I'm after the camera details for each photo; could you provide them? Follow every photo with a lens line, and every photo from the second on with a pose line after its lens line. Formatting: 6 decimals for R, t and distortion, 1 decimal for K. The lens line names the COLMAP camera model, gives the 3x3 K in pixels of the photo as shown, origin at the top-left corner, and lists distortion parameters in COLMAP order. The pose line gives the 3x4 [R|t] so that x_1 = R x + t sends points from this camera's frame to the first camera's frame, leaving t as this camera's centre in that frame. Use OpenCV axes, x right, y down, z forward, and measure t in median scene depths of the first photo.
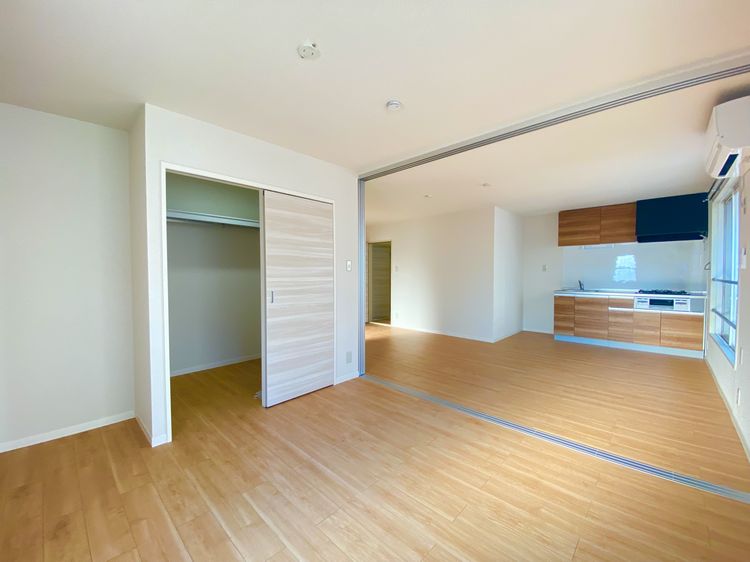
lens RADIAL K [[301.0, 0, 376.8], [0, 301.0, 278.5], [0, 0, 1]] dist [0.003869, -0.002444]
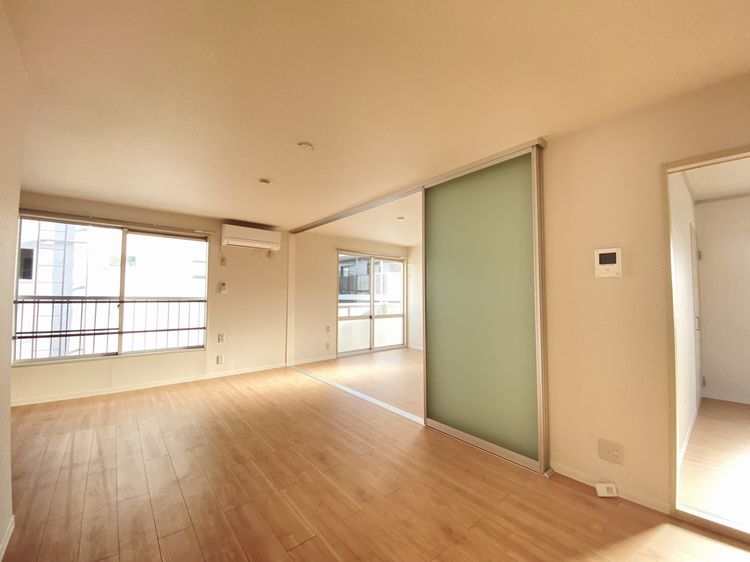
lens RADIAL K [[301.0, 0, 369.0], [0, 301.0, 283.3], [0, 0, 1]] dist [0.003869, -0.002444]
pose [[-0.991600, 0.003591, 0.129291, 0.000509], [-0.000060, 0.999602, -0.028226, -0.022240], [-0.129341, -0.027997, -0.991205, 1.384867]]
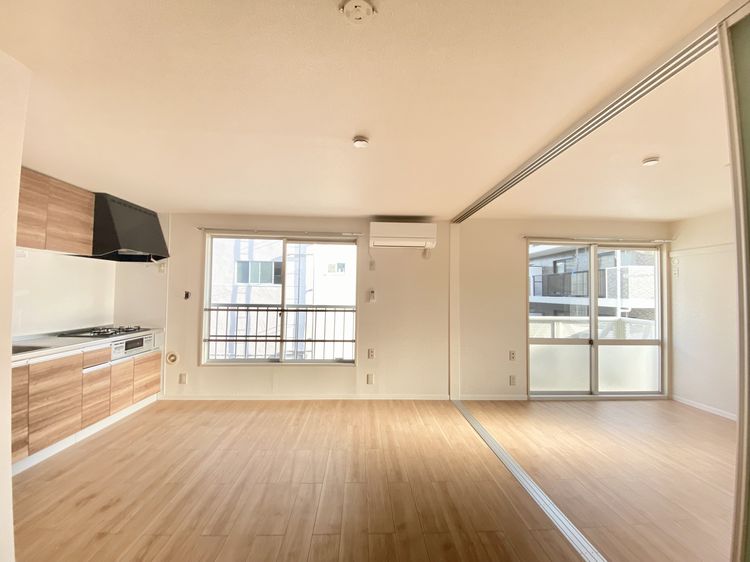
lens RADIAL K [[301.0, 0, 371.3], [0, 301.0, 279.7], [0, 0, 1]] dist [0.003869, -0.002444]
pose [[-0.708955, 0.022404, 0.704898, 0.004666], [-0.001473, 0.999446, -0.033247, -0.053073], [-0.705252, -0.024609, -0.708529, 1.075923]]
